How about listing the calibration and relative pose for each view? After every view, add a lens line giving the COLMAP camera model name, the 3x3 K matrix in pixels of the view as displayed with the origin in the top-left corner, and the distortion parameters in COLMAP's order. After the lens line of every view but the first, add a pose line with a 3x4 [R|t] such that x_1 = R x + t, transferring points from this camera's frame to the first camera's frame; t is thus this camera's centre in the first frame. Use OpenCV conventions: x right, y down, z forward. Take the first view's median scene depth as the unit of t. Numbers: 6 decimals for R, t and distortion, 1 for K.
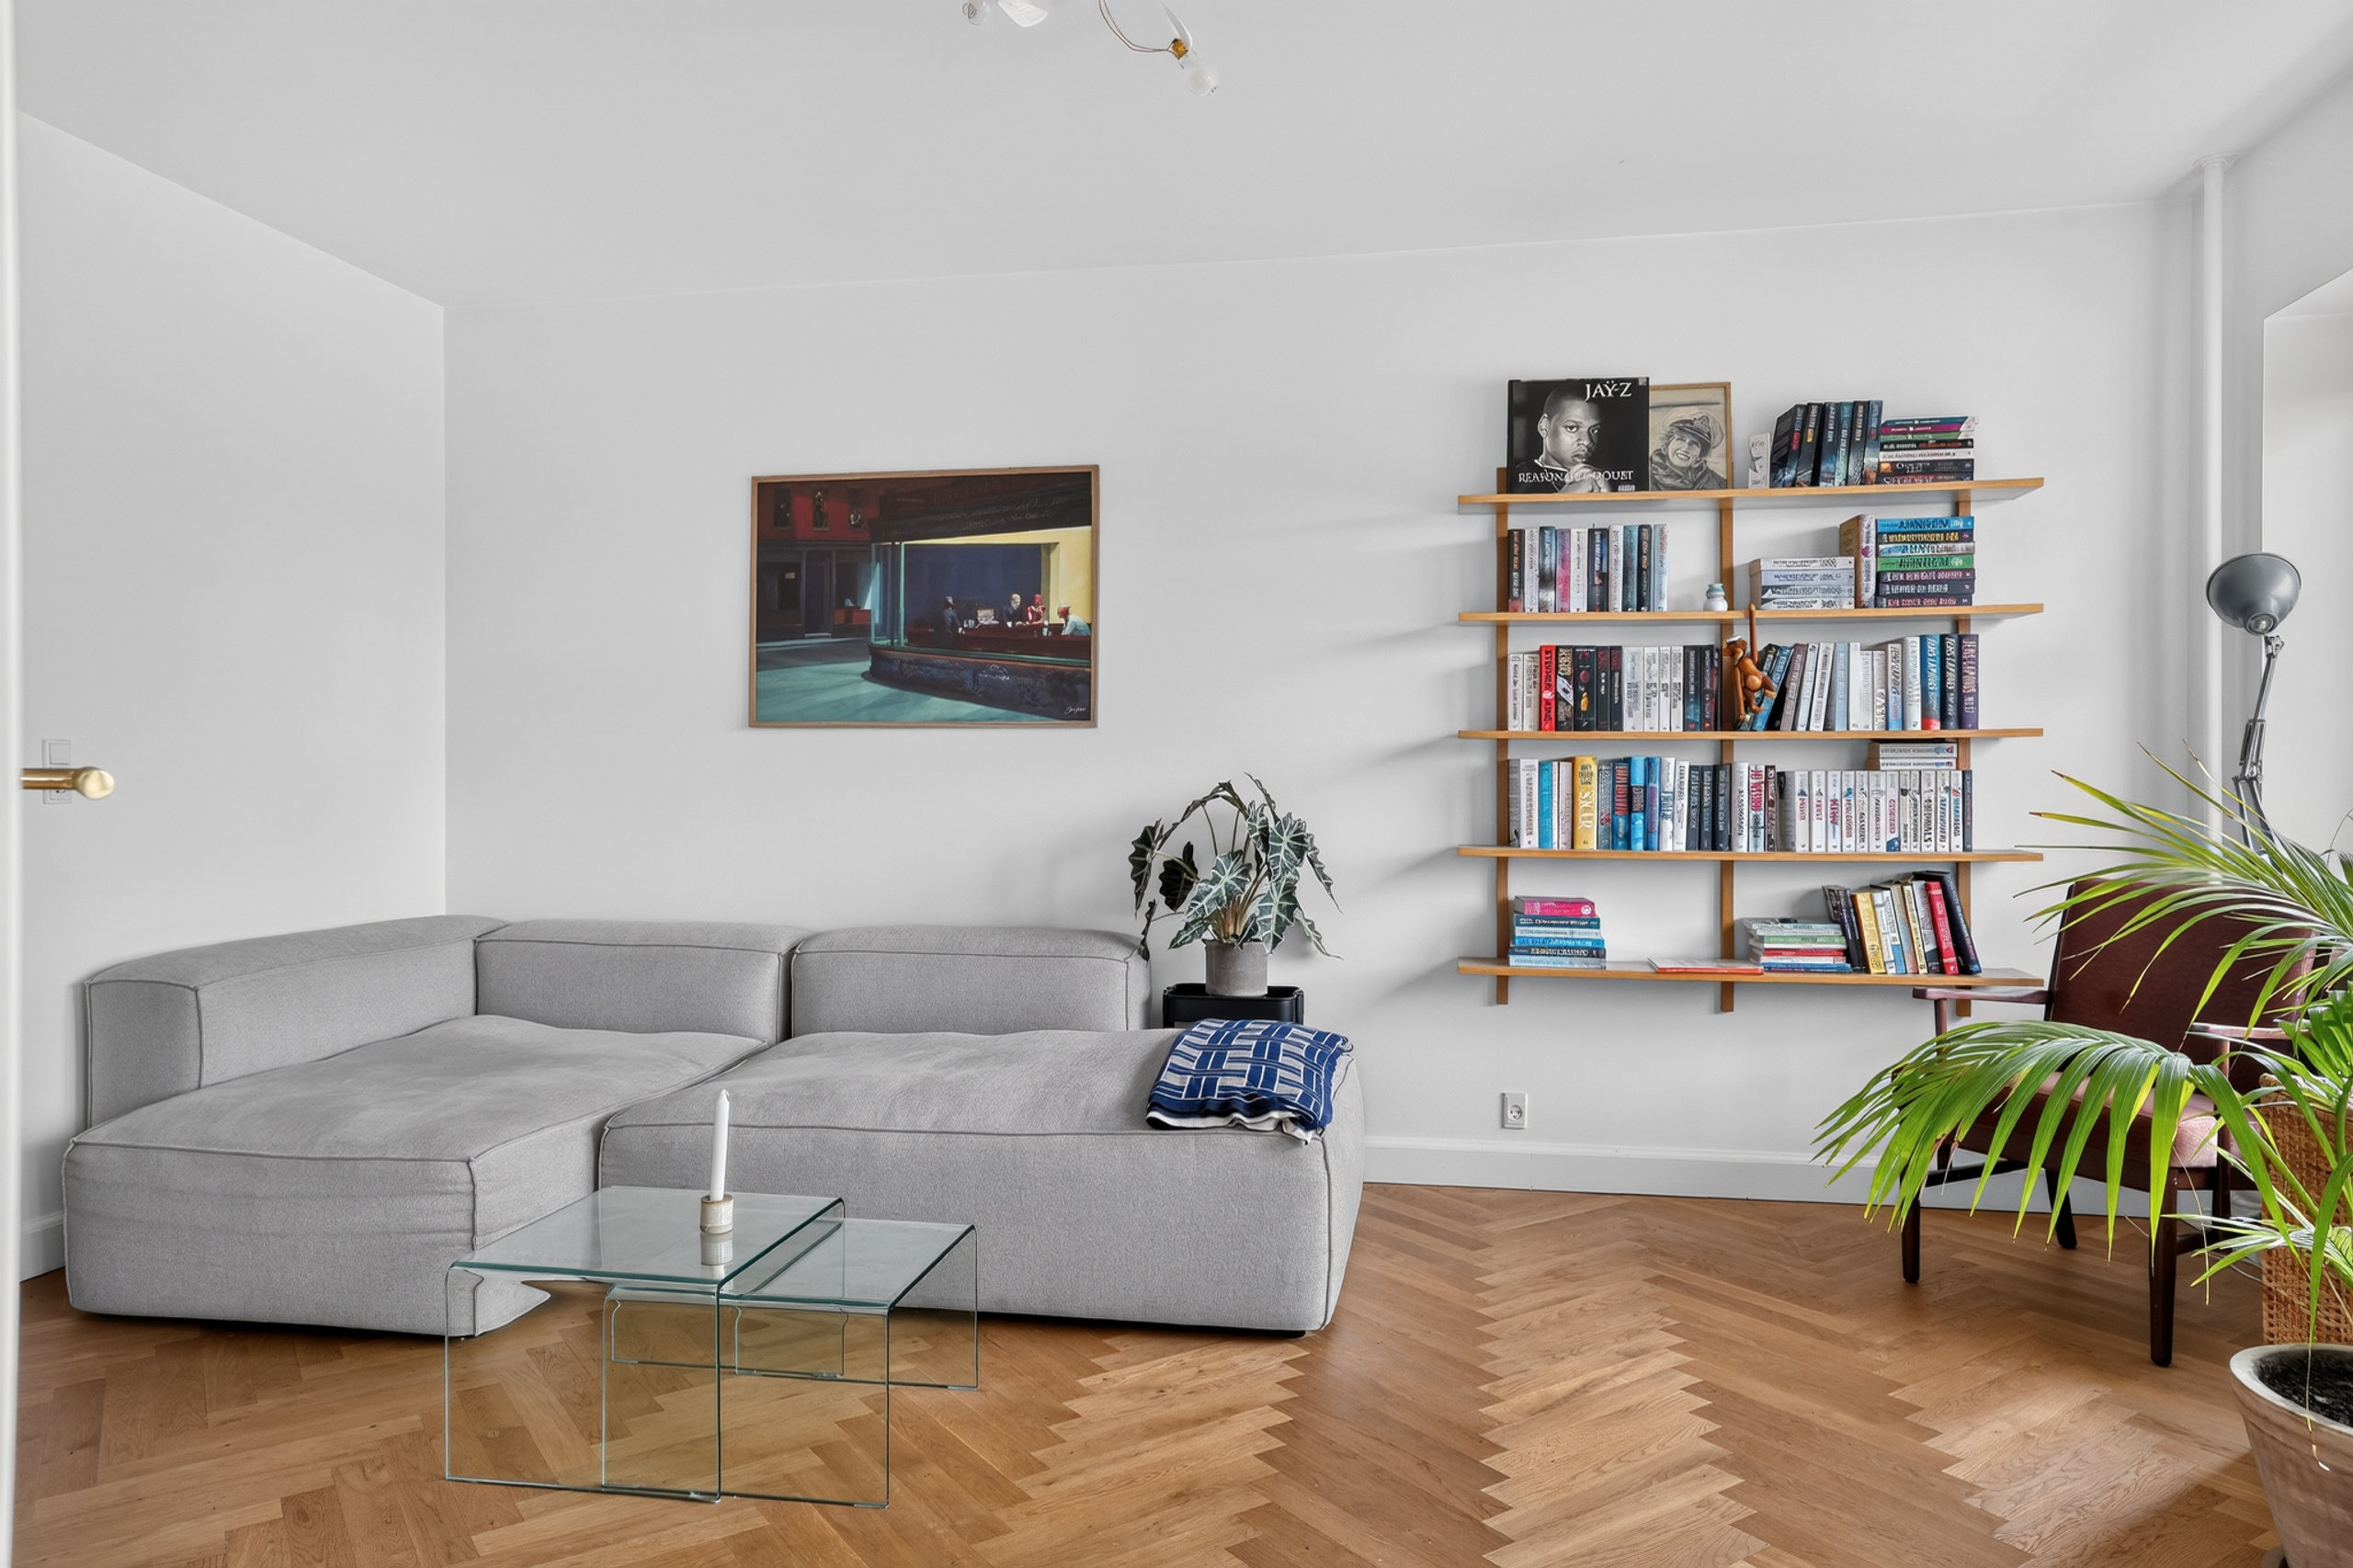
lens RADIAL K [[1580.9, 0, 1176.5], [0, 1580.9, 784.0], [0, 0, 1]] dist [-0.003444, 0.063182]
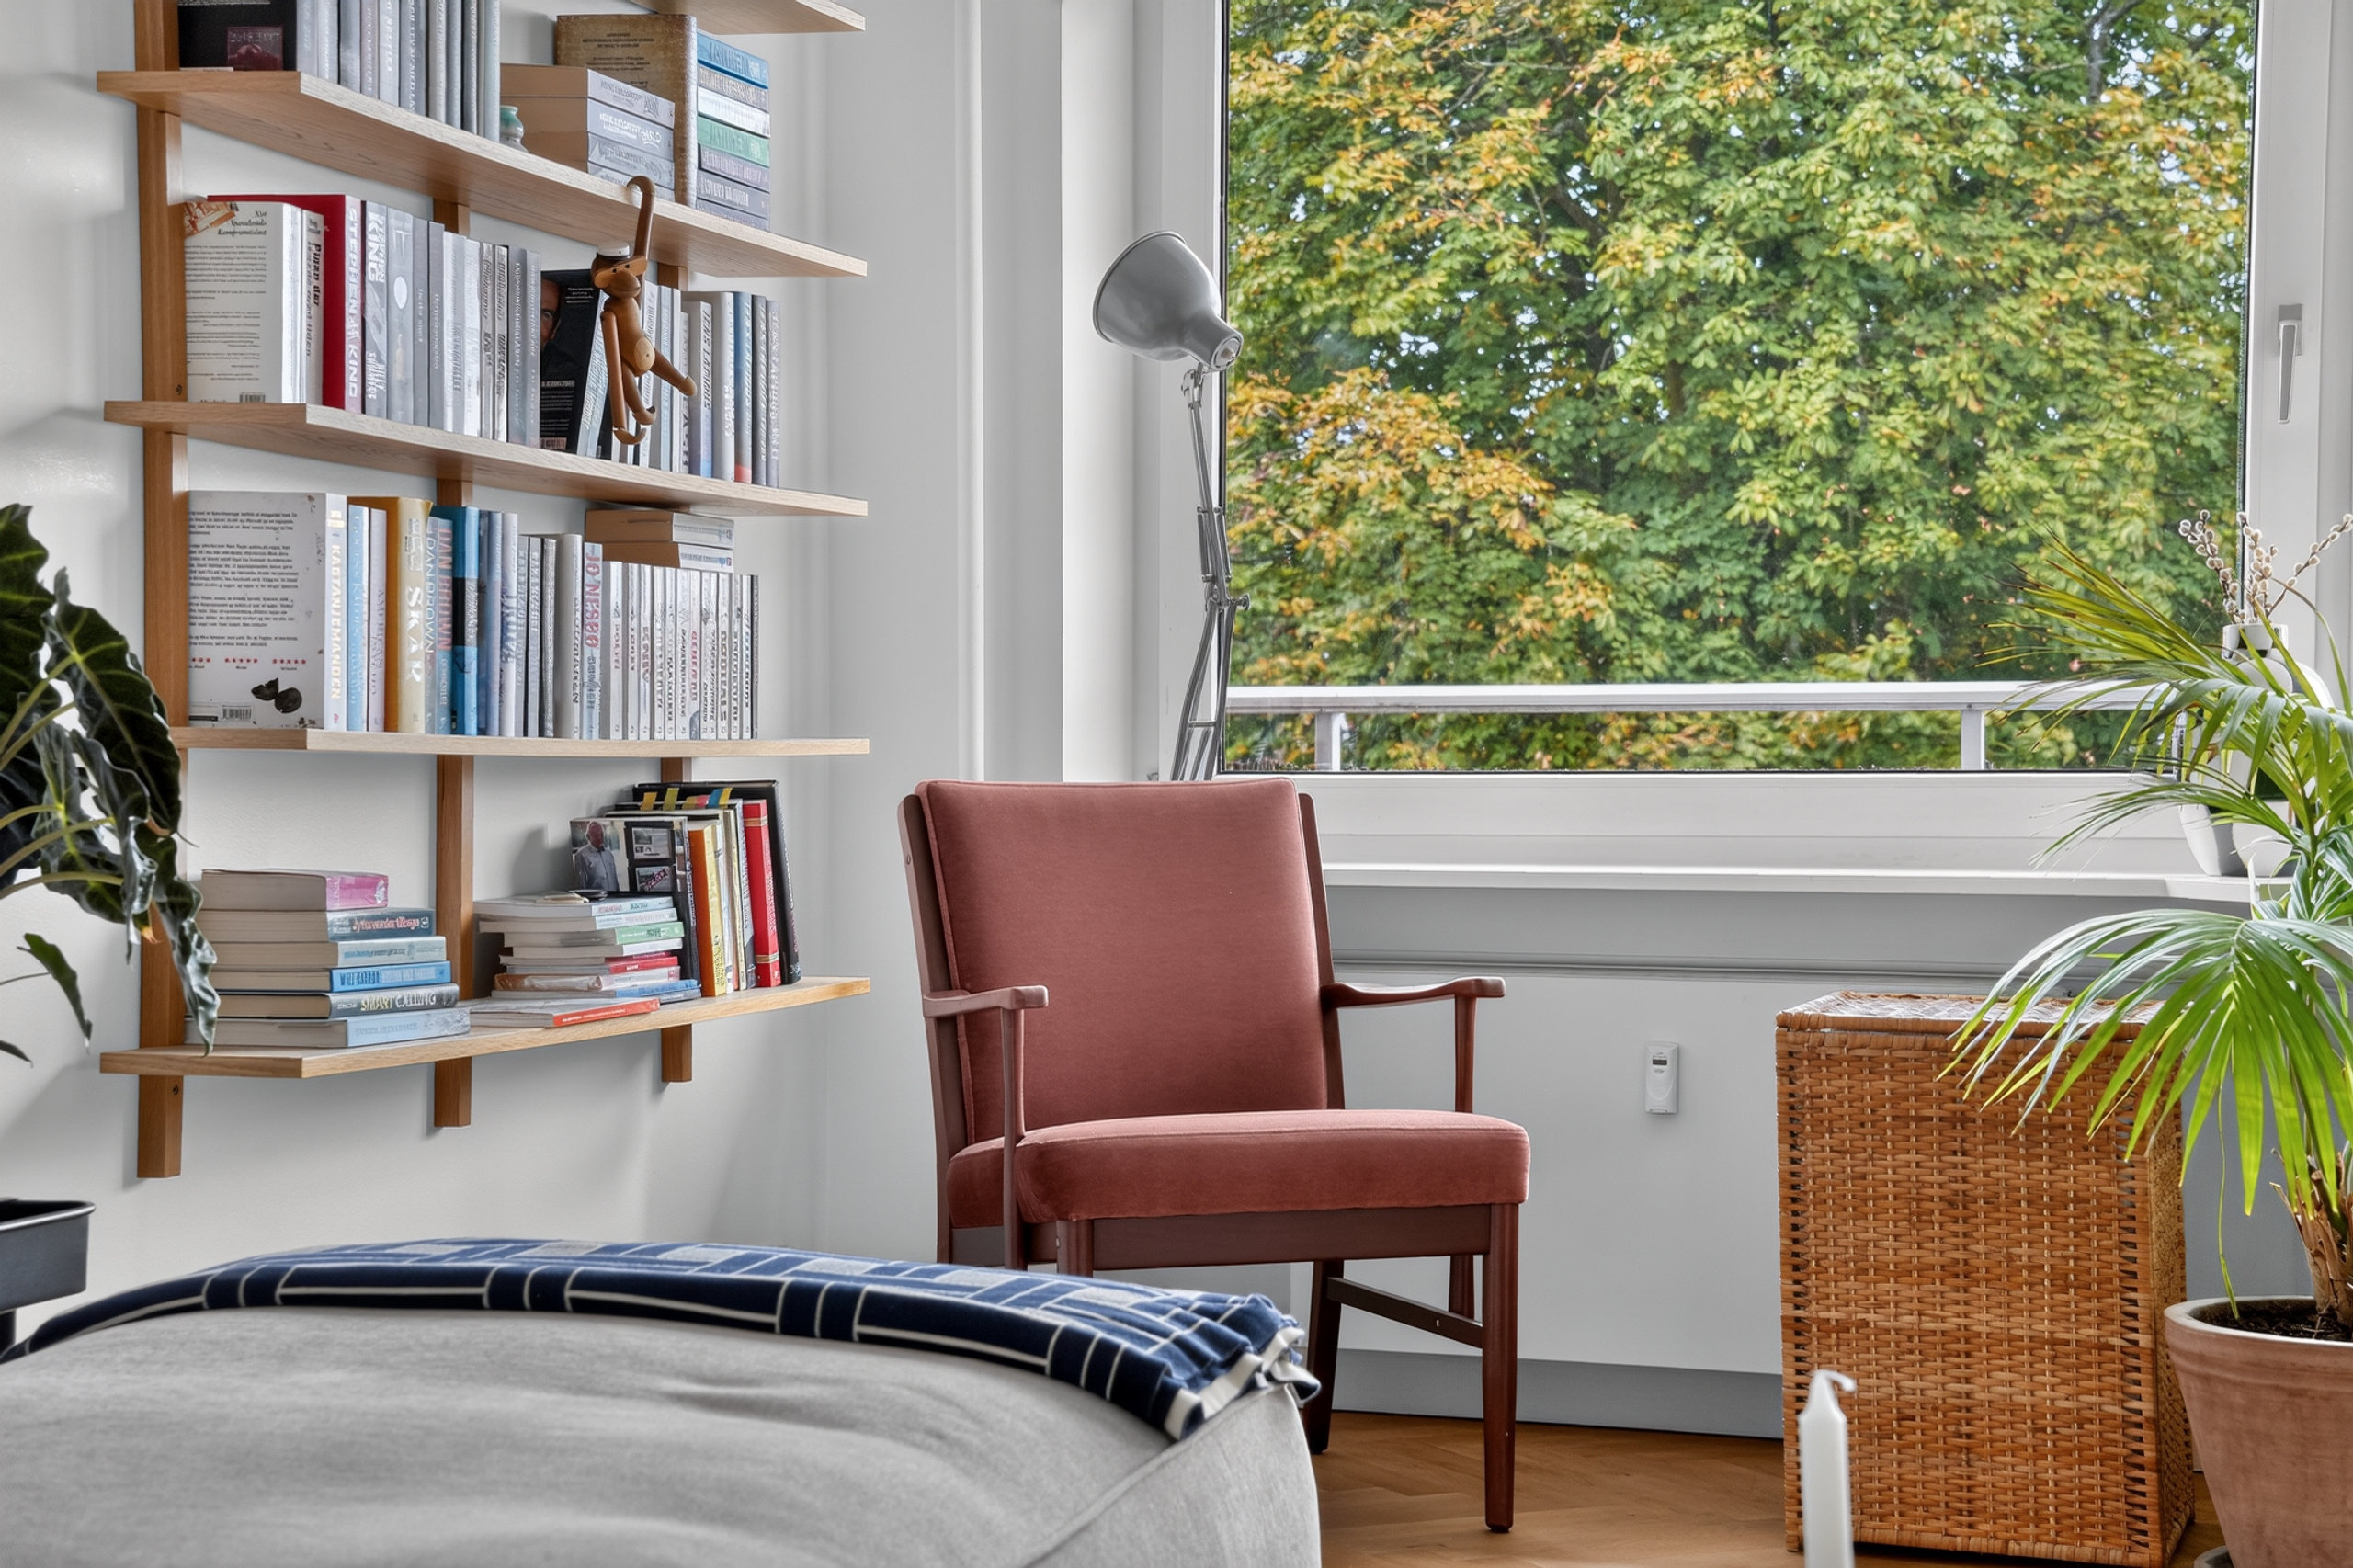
lens RADIAL K [[4098.4, 0, 1176.5], [0, 4098.4, 784.0], [0, 0, 1]] dist [0.397478, 0.052352]
pose [[0.135170, -0.003781, 0.990815, -0.748429], [0.002137, 0.999992, 0.003525, 0.051668], [-0.990820, 0.001641, 0.135177, 0.689869]]
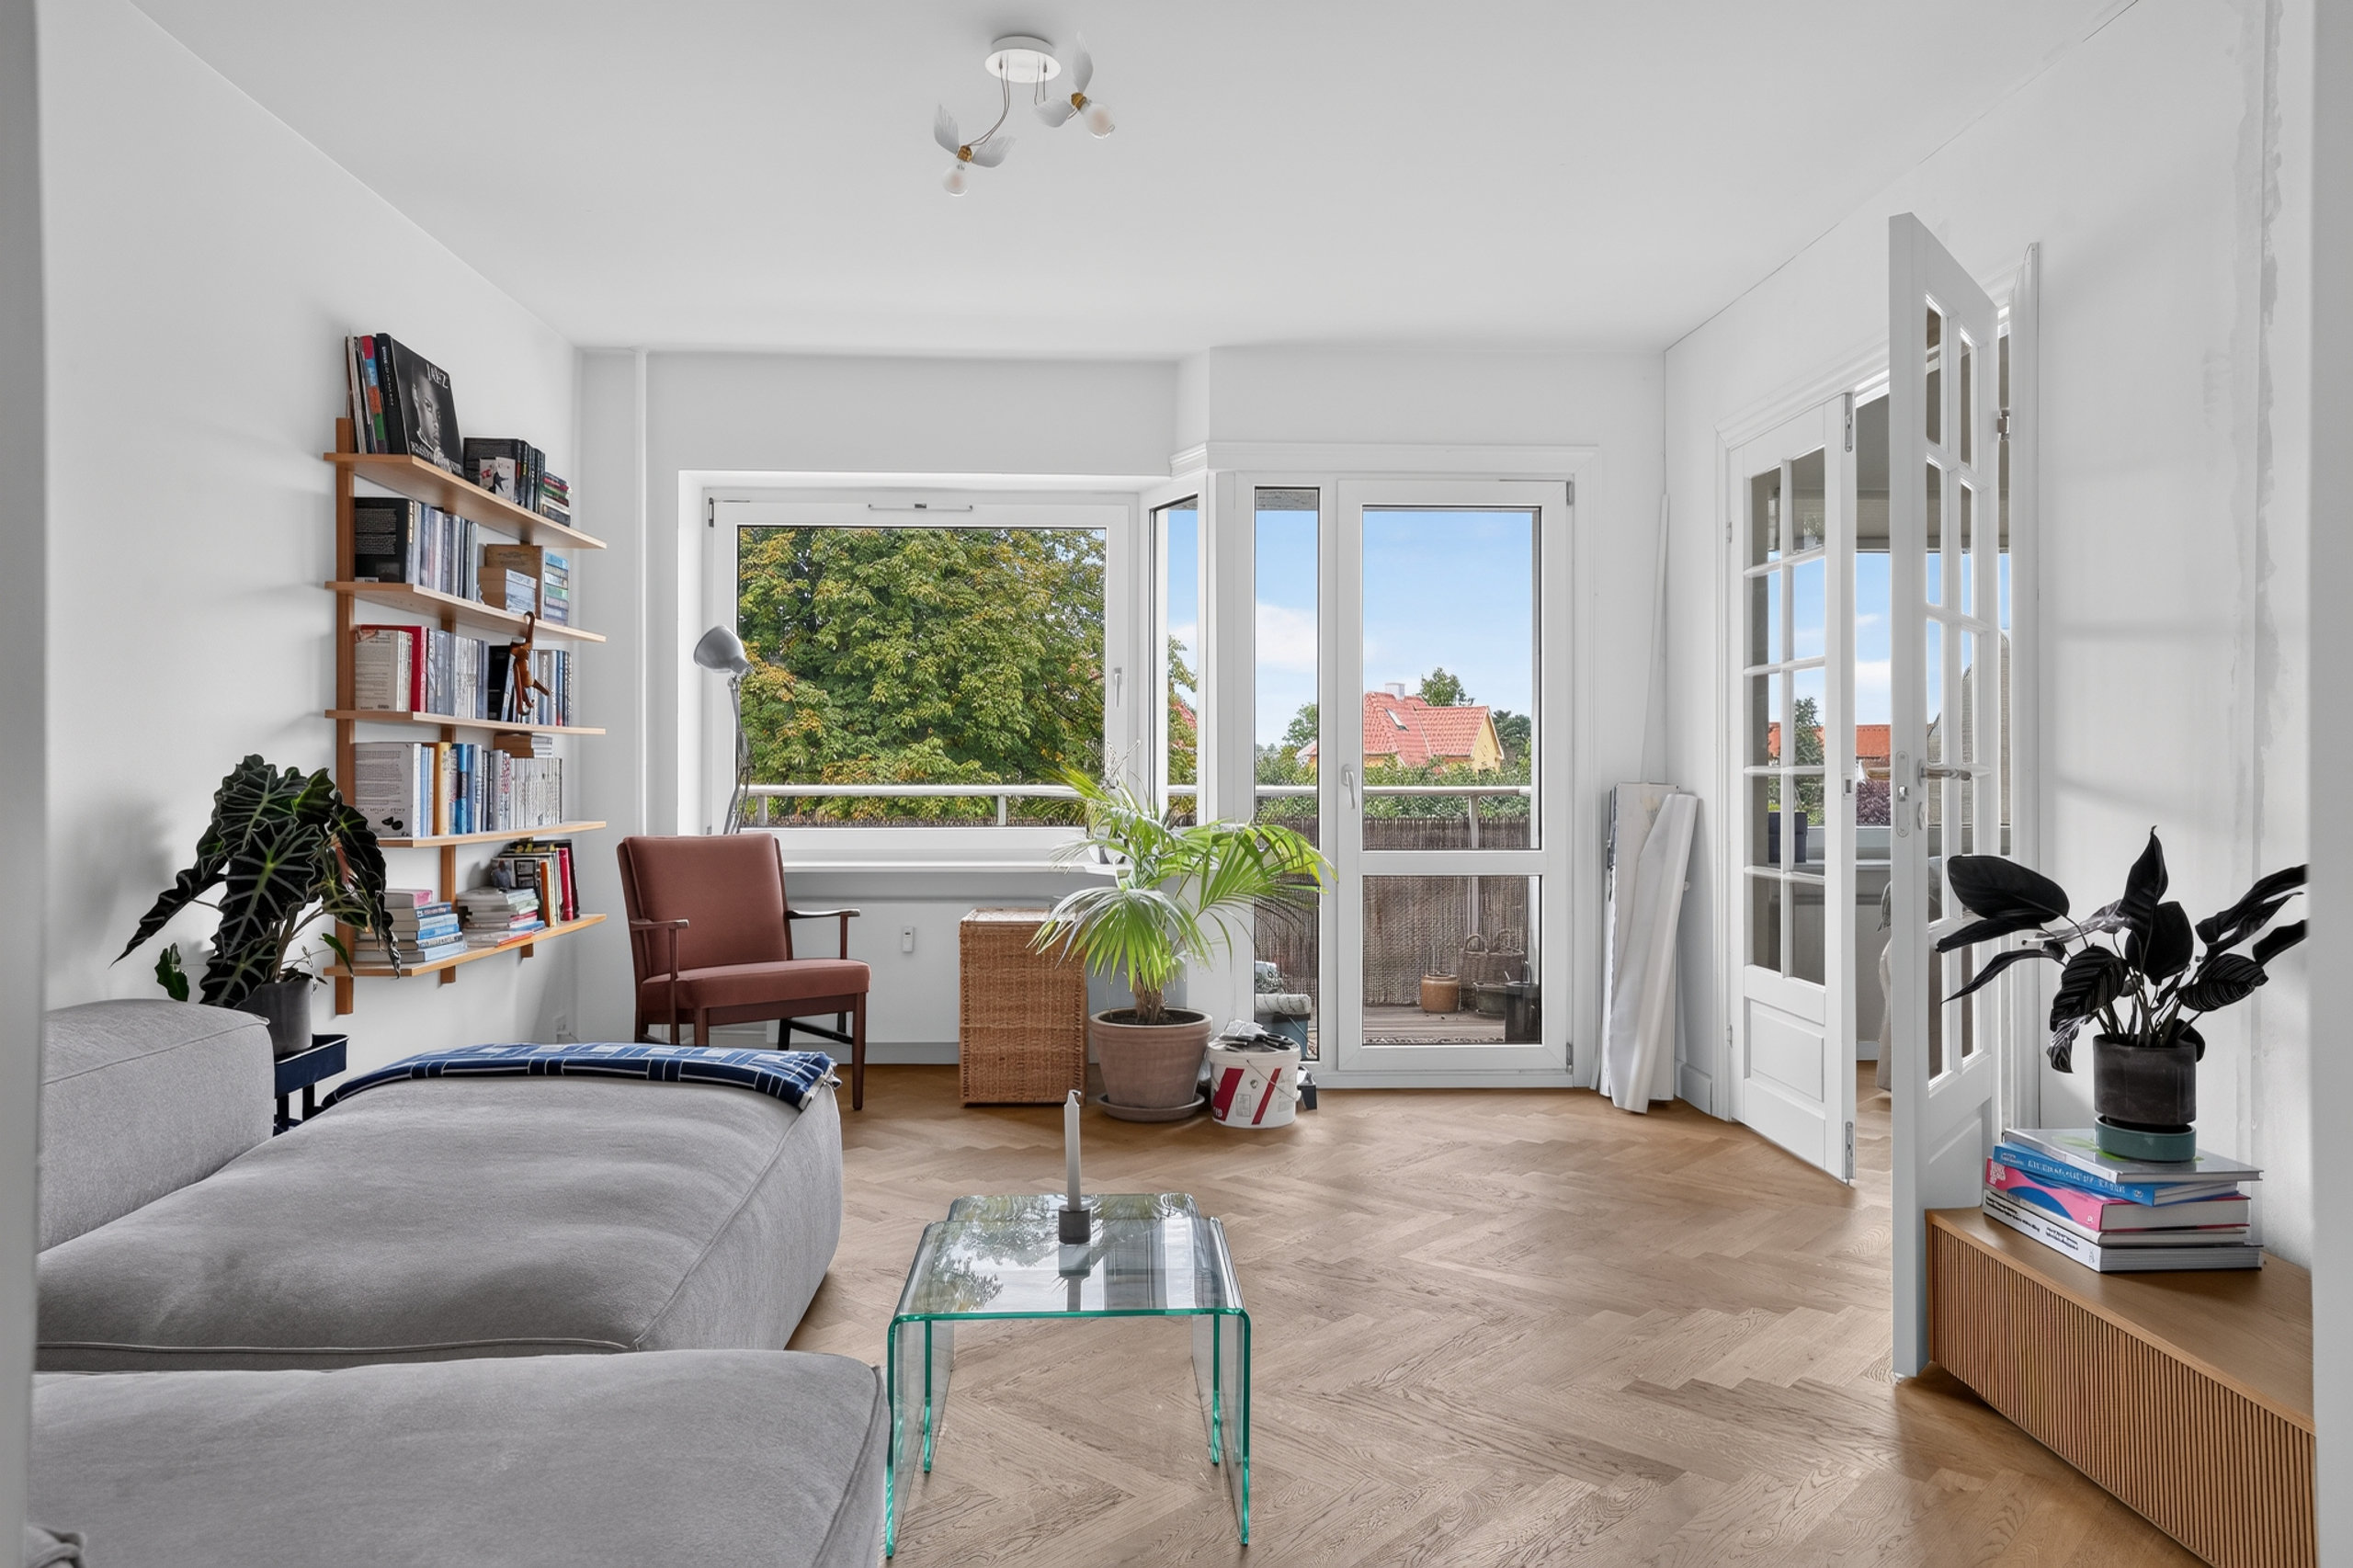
lens RADIAL K [[1580.9, 0, 1176.5], [0, 1580.9, 784.0], [0, 0, 1]] dist [-0.003444, 0.063182]
pose [[-0.212239, -0.011408, 0.977151, -0.825476], [-0.000994, 0.999934, 0.011458, -0.002646], [-0.977217, 0.001460, -0.212236, 0.780260]]
